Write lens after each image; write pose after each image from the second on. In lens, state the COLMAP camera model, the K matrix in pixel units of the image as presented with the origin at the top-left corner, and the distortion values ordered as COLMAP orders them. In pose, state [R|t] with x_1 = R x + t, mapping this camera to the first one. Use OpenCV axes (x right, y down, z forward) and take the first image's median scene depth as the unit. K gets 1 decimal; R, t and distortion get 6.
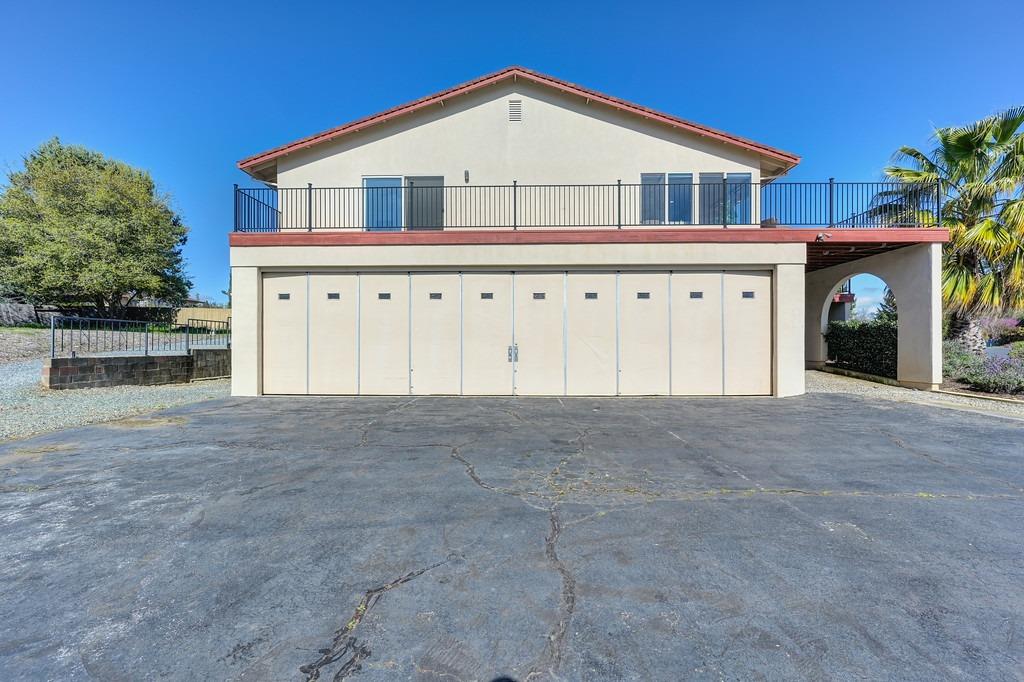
lens RADIAL K [[393.7, 0, 512.6], [0, 393.7, 344.4], [0, 0, 1]] dist [-0.001981, 0.000310]
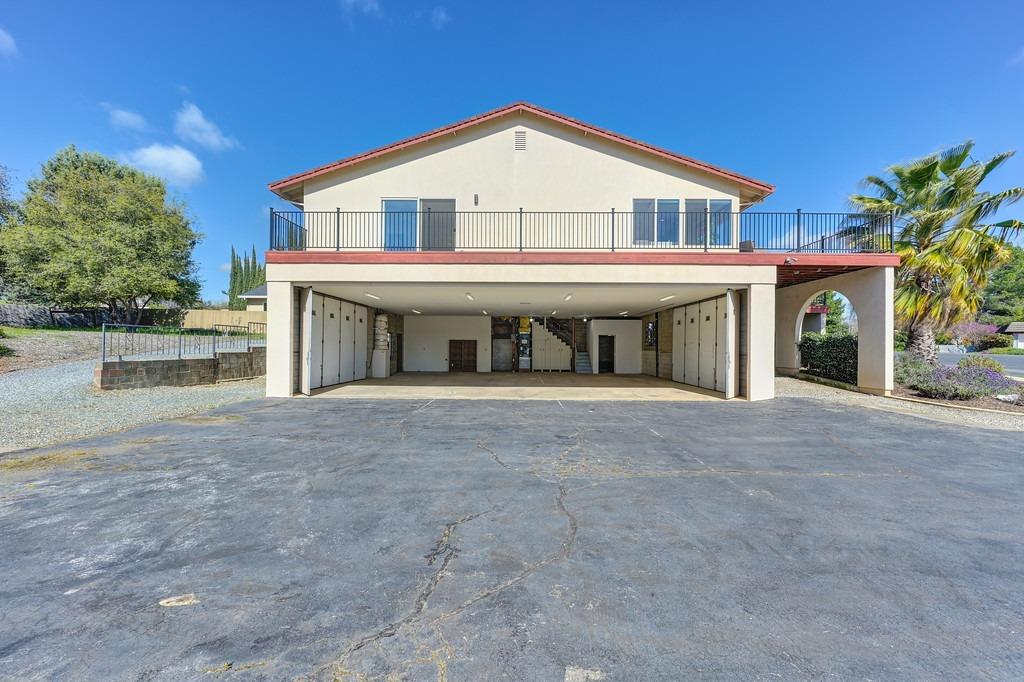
lens RADIAL K [[393.7, 0, 512.1], [0, 393.7, 343.6], [0, 0, 1]] dist [-0.001981, 0.000310]
pose [[0.999933, 0.007320, 0.008933, -0.026791], [-0.007288, 0.999967, -0.003590, -0.021703], [-0.008959, 0.003524, 0.999954, -0.128733]]
